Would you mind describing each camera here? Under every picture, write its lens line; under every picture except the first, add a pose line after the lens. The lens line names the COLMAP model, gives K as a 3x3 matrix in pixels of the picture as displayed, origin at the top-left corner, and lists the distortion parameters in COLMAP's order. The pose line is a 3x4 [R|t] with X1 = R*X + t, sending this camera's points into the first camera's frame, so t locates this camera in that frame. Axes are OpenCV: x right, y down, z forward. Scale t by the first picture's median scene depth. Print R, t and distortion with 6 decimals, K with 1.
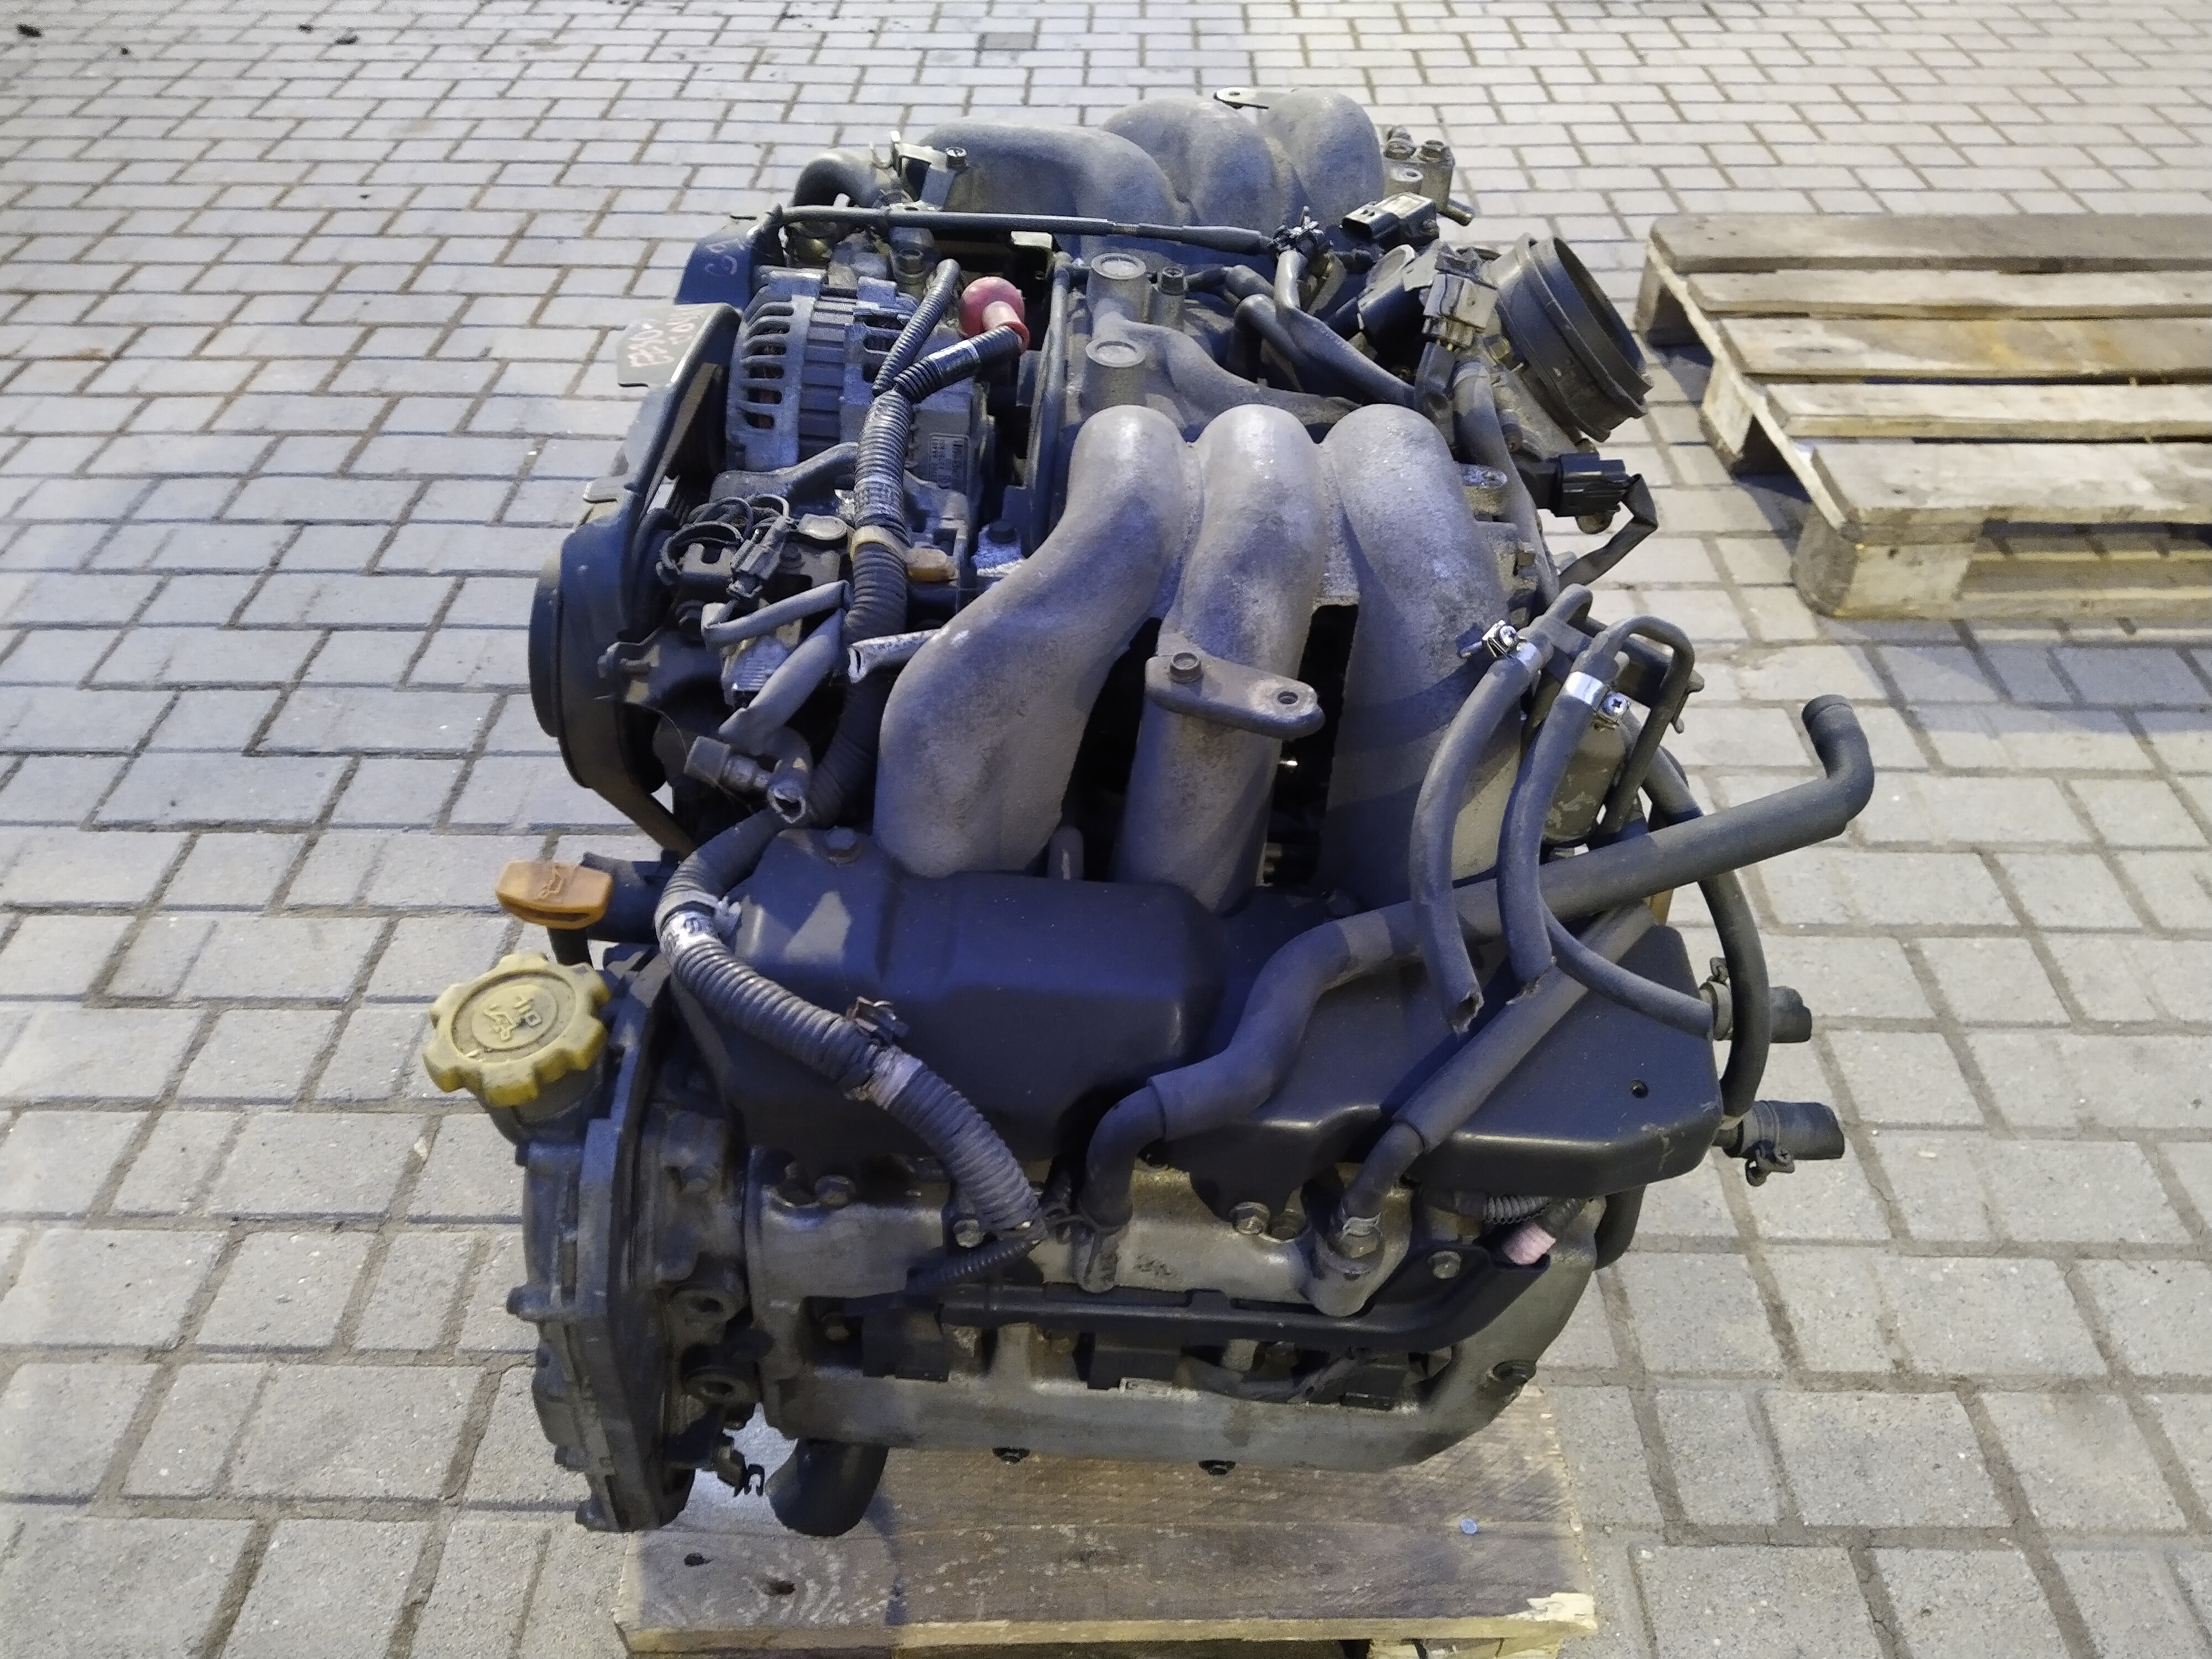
lens RADIAL K [[1617.9, 0, 1113.1], [0, 1617.9, 837.9], [0, 0, 1]] dist [0.046841, -0.065561]
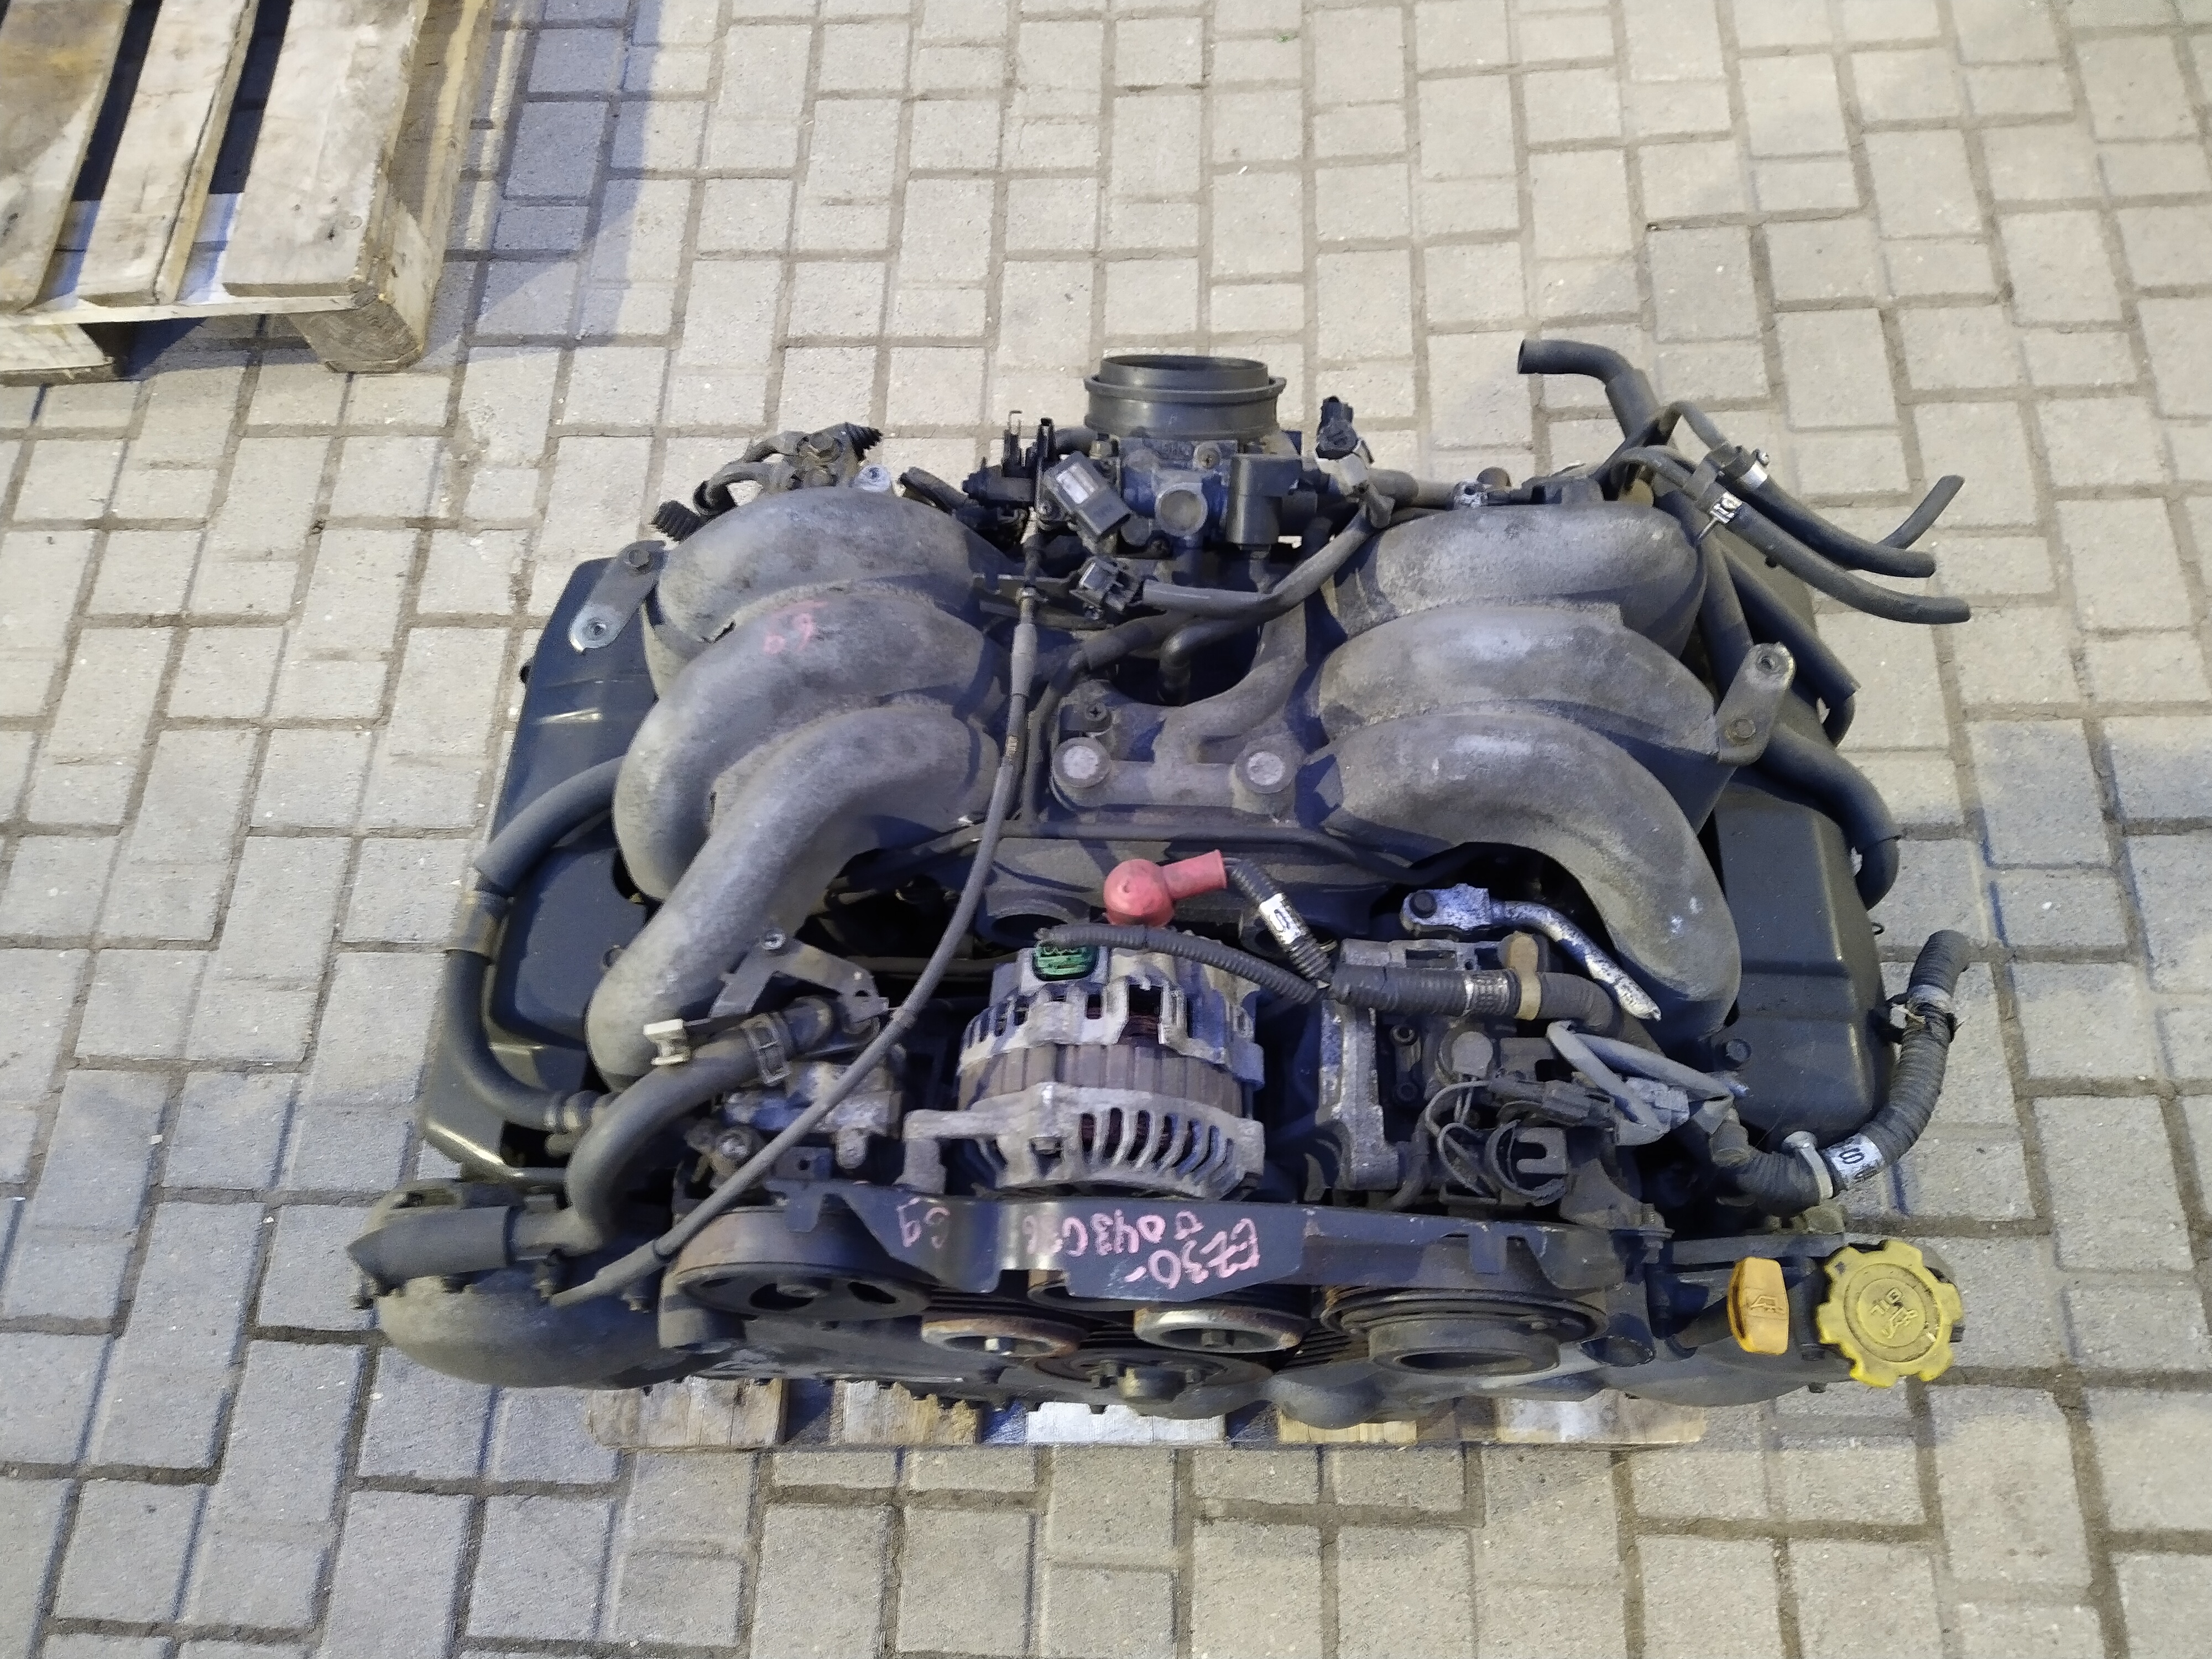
lens RADIAL K [[1617.9, 0, 1121.1], [0, 1617.9, 830.4], [0, 0, 1]] dist [0.046841, -0.065561]
pose [[0.026554, -0.925740, 0.377227, -0.143812], [0.708588, 0.283610, 0.646118, -0.345120], [-0.705123, 0.250142, 0.663499, 0.140485]]
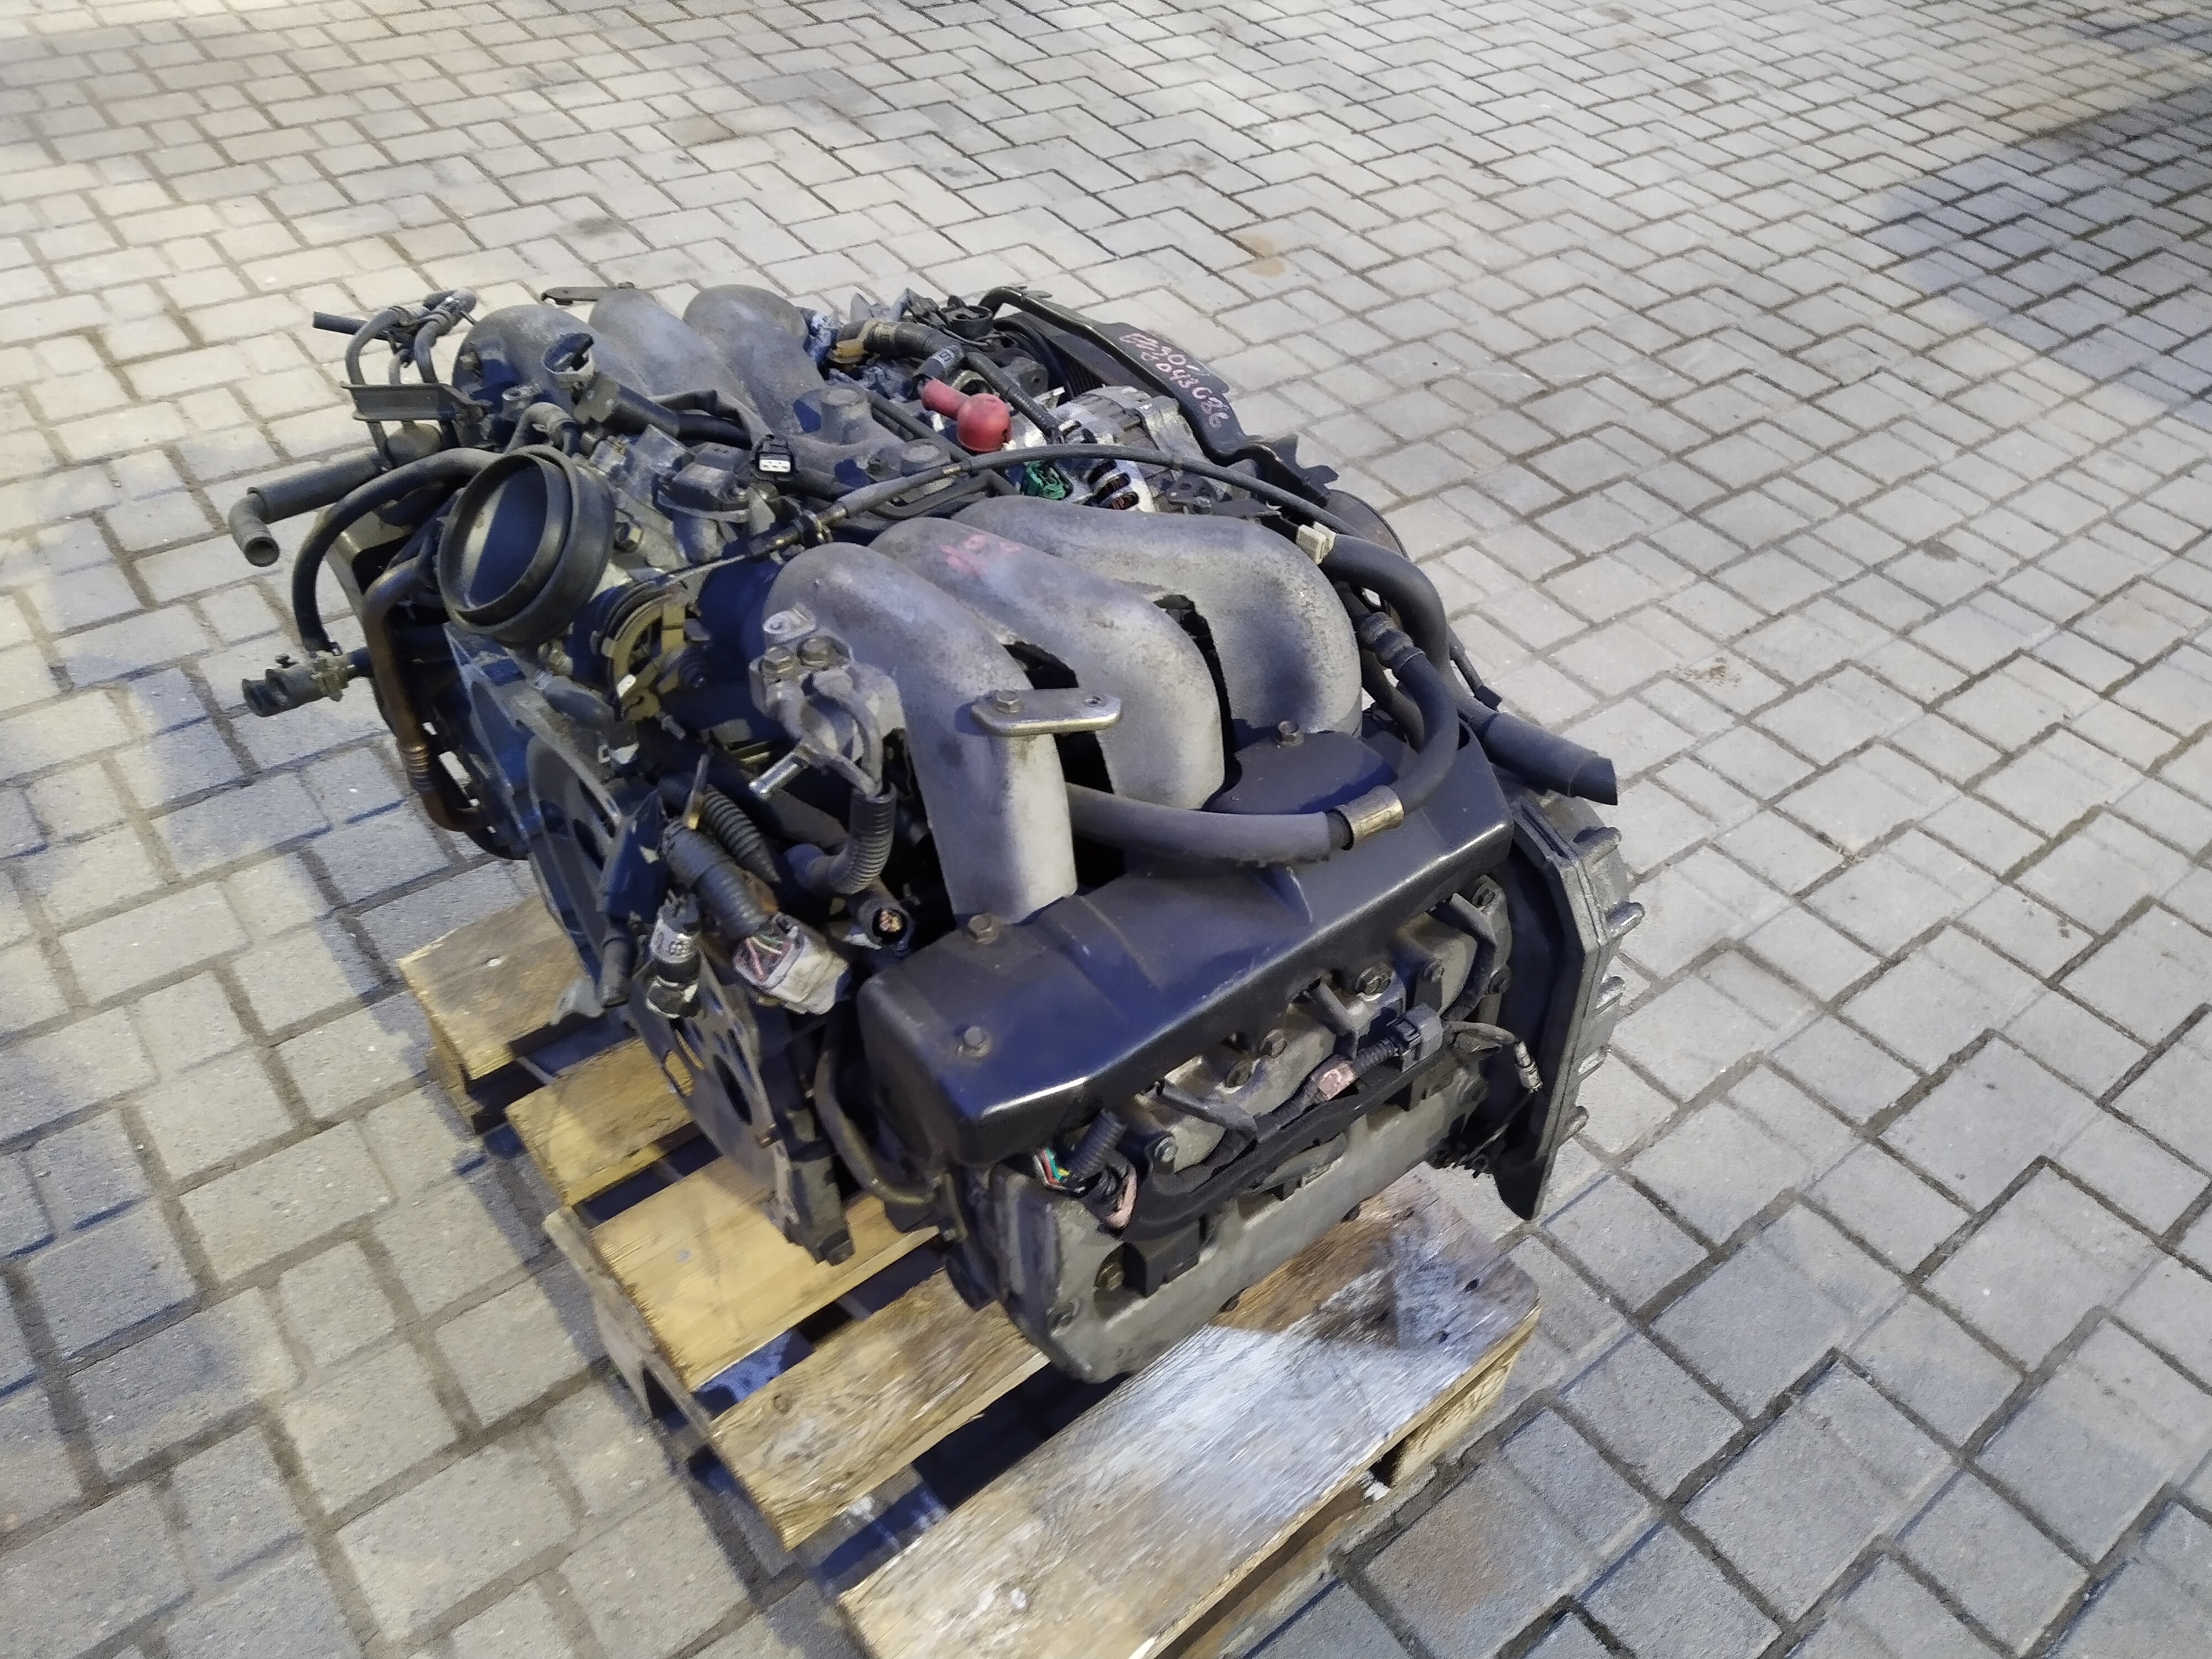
lens RADIAL K [[1617.9, 0, 1111.7], [0, 1617.9, 836.4], [0, 0, 1]] dist [0.046841, -0.065561]
pose [[-0.774223, 0.376897, -0.508456, 0.216351], [-0.473734, 0.187646, 0.860445, -0.498233], [0.419709, 0.907049, 0.033269, 0.473510]]
